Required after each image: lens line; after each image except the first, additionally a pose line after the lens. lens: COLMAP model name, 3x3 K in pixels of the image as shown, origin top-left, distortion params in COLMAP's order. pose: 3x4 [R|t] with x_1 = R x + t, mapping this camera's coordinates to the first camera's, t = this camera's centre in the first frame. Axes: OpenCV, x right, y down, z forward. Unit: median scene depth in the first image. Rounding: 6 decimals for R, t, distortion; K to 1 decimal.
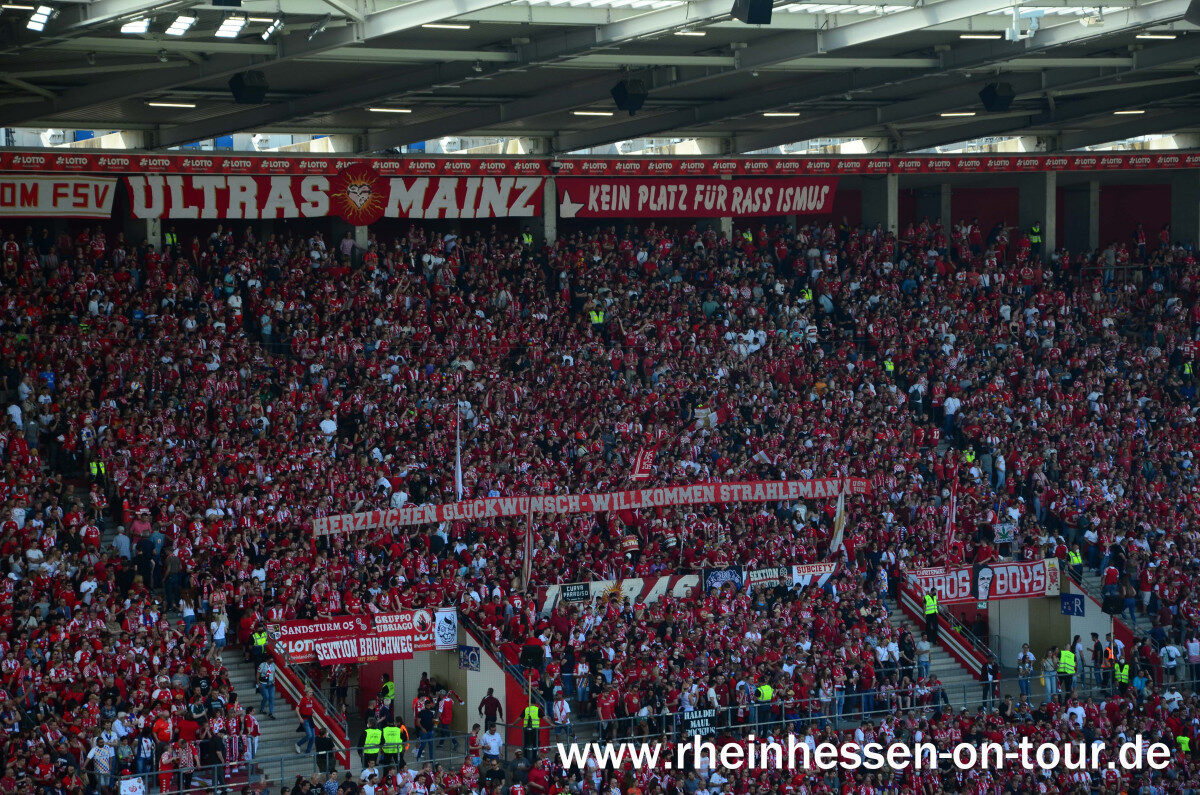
lens RADIAL K [[3828.8, 0, 635.0], [0, 3828.8, 444.9], [0, 0, 1]] dist [0.999299, 0.000000]
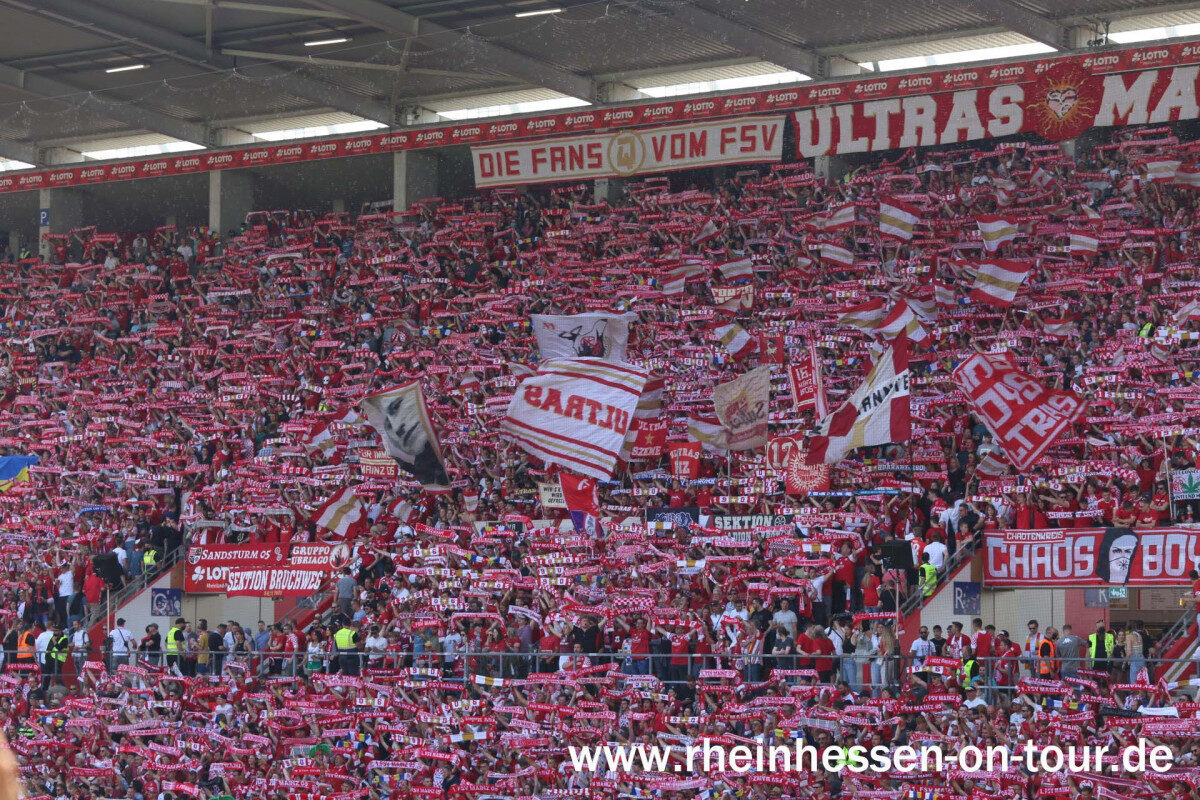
lens RADIAL K [[3653.6, 0, 599.7], [0, 3653.6, 402.6], [0, 0, 1]] dist [0.198821, 0.000000]
pose [[0.246880, -0.053485, -0.967569, 0.649912], [-0.062369, 0.995529, -0.070944, 0.057742], [0.967037, 0.077861, 0.242440, 0.751797]]
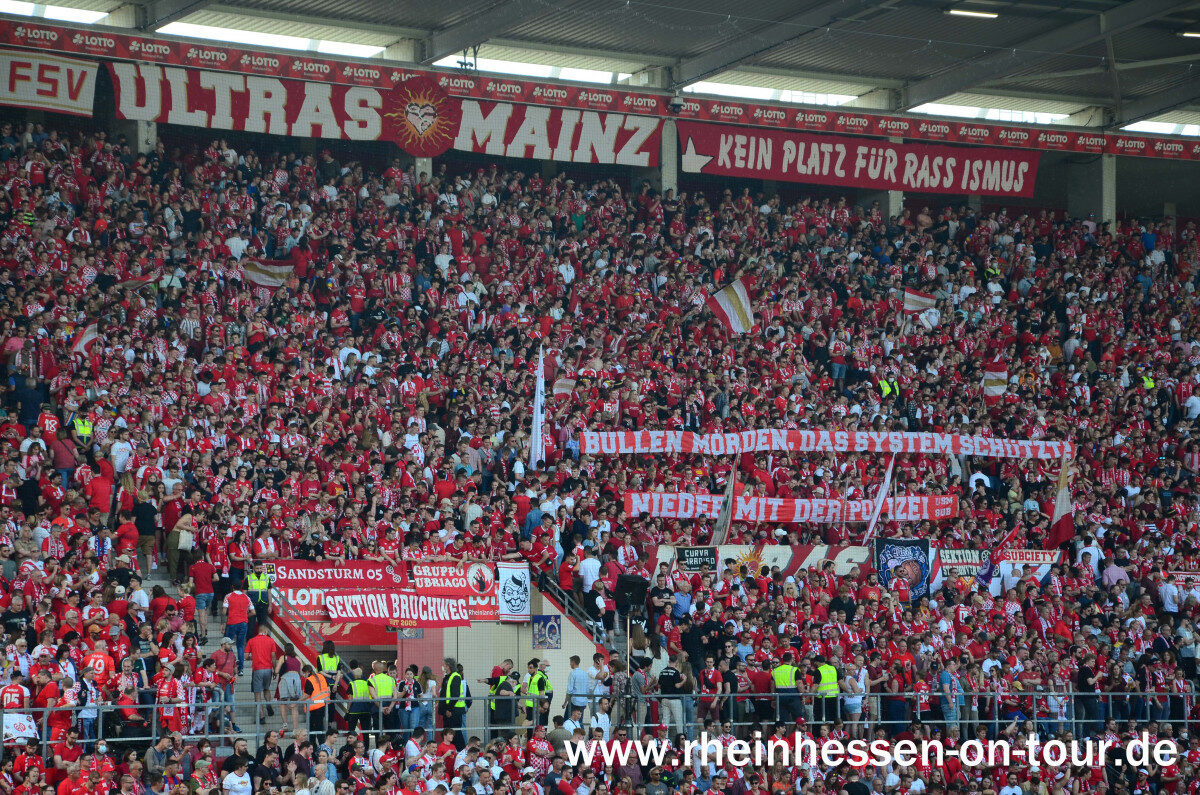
lens RADIAL K [[3667.5, 0, 619.0], [0, 3667.5, 445.6], [0, 0, 1]] dist [0.969454, 0.000000]
pose [[0.999156, 0.000957, -0.041062, -0.001679], [-0.005646, 0.993437, -0.114238, 0.086721], [0.040683, 0.114373, 0.992604, 0.284883]]
